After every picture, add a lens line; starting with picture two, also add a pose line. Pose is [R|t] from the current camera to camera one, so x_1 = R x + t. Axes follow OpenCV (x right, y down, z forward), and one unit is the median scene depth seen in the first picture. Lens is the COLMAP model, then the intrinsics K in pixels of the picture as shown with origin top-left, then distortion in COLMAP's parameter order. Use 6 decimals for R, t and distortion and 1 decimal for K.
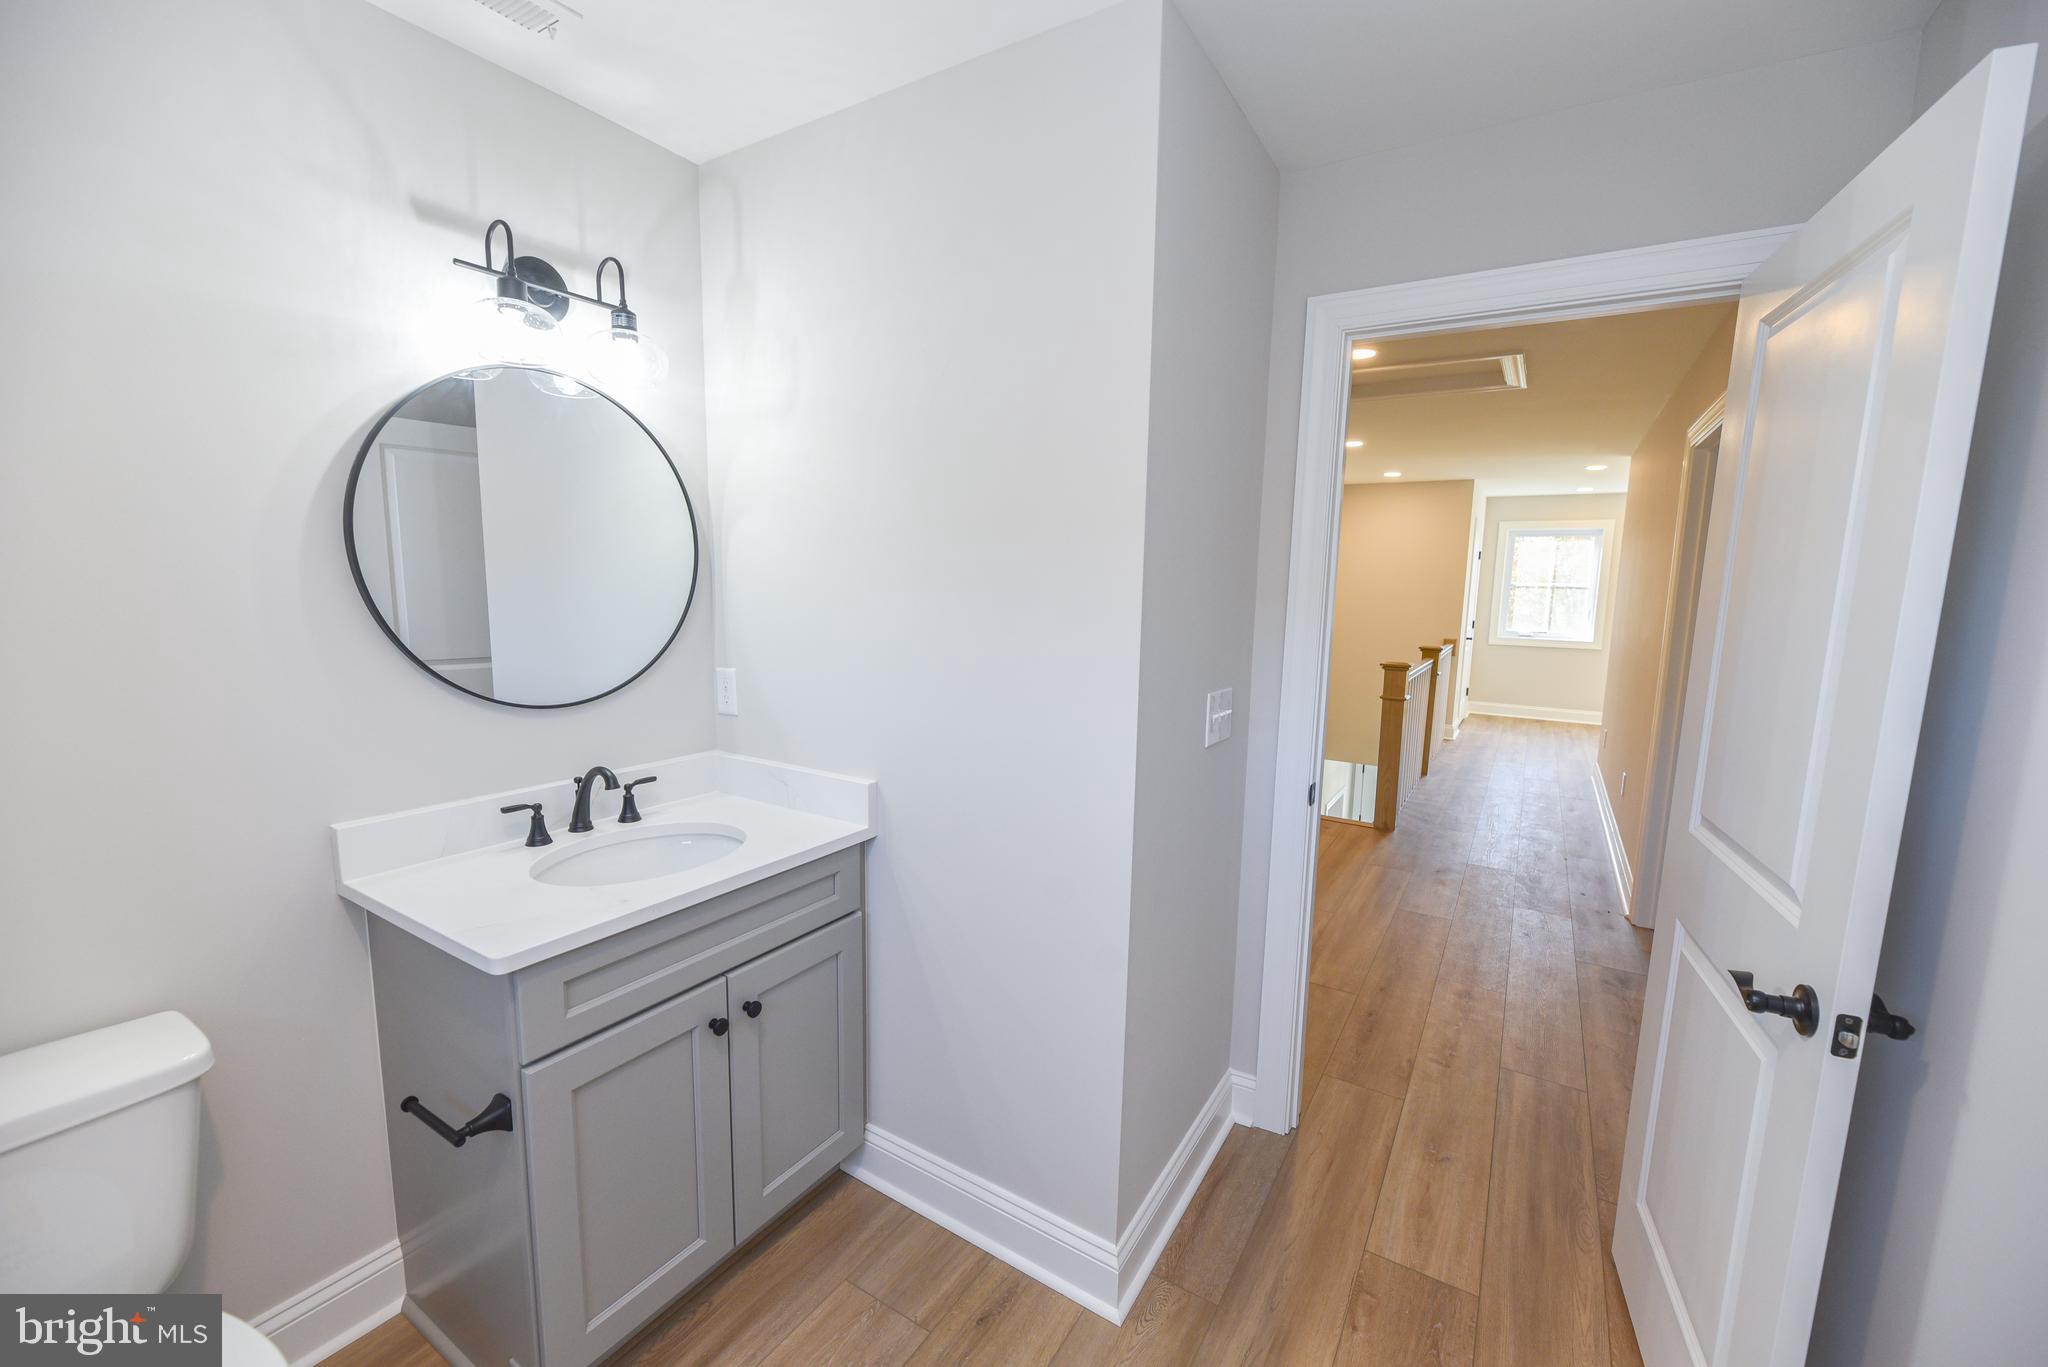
lens RADIAL K [[837.2, 0, 1030.6], [0, 837.2, 690.4], [0, 0, 1]] dist [0.000993, -0.004437]
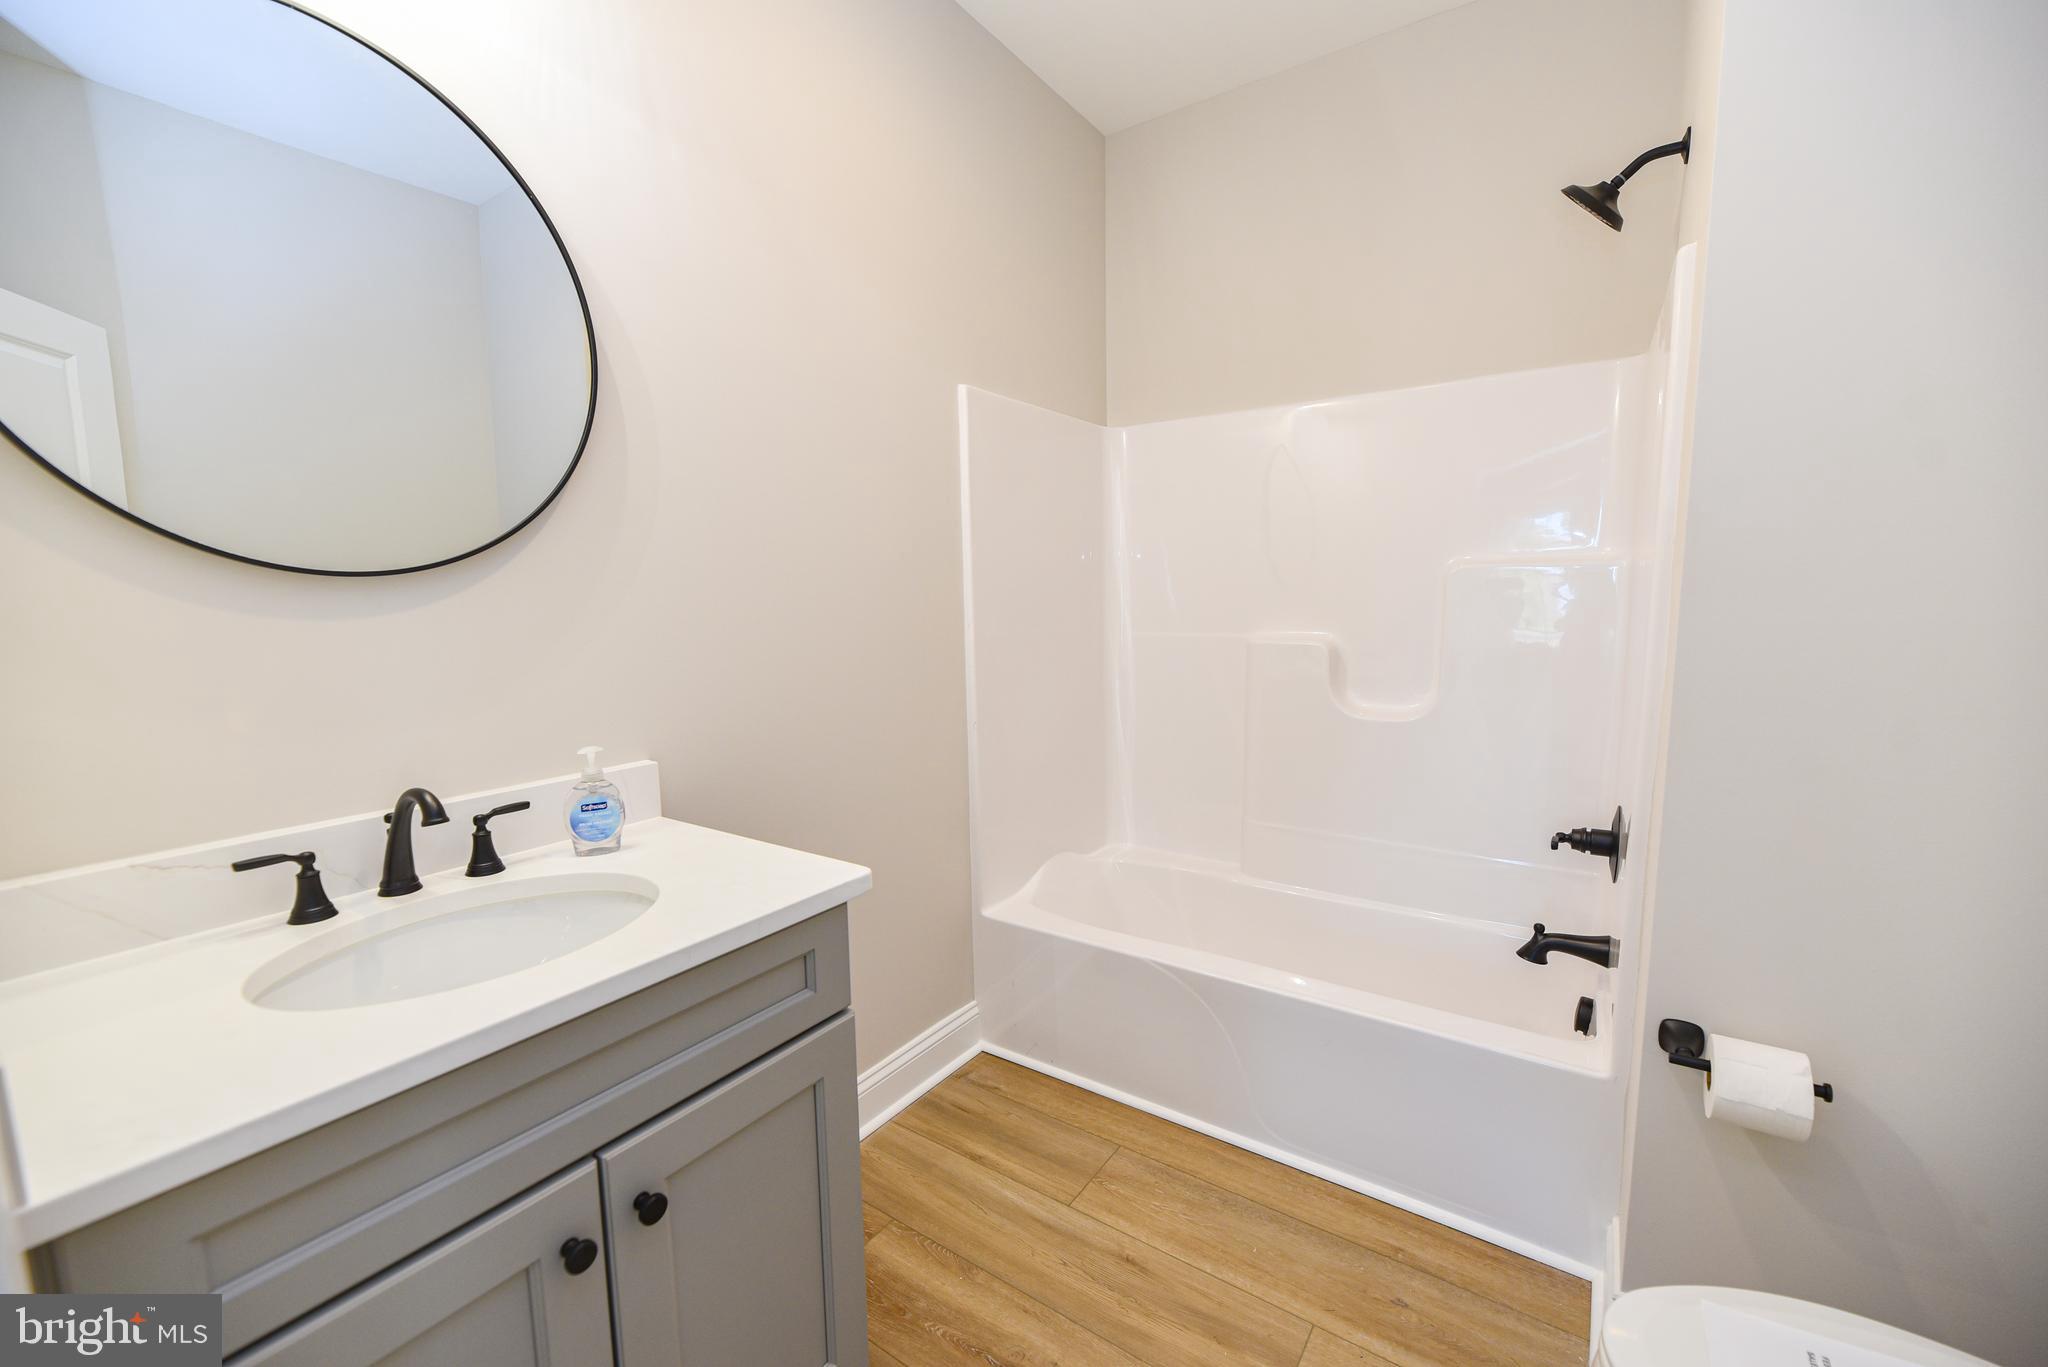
lens RADIAL K [[837.2, 0, 1032.4], [0, 837.2, 693.4], [0, 0, 1]] dist [0.000993, -0.004437]
pose [[0.997661, -0.035656, -0.058314, -0.039758], [0.034797, 0.999271, -0.015685, 0.064147], [0.058831, 0.013619, 0.998175, 0.567618]]
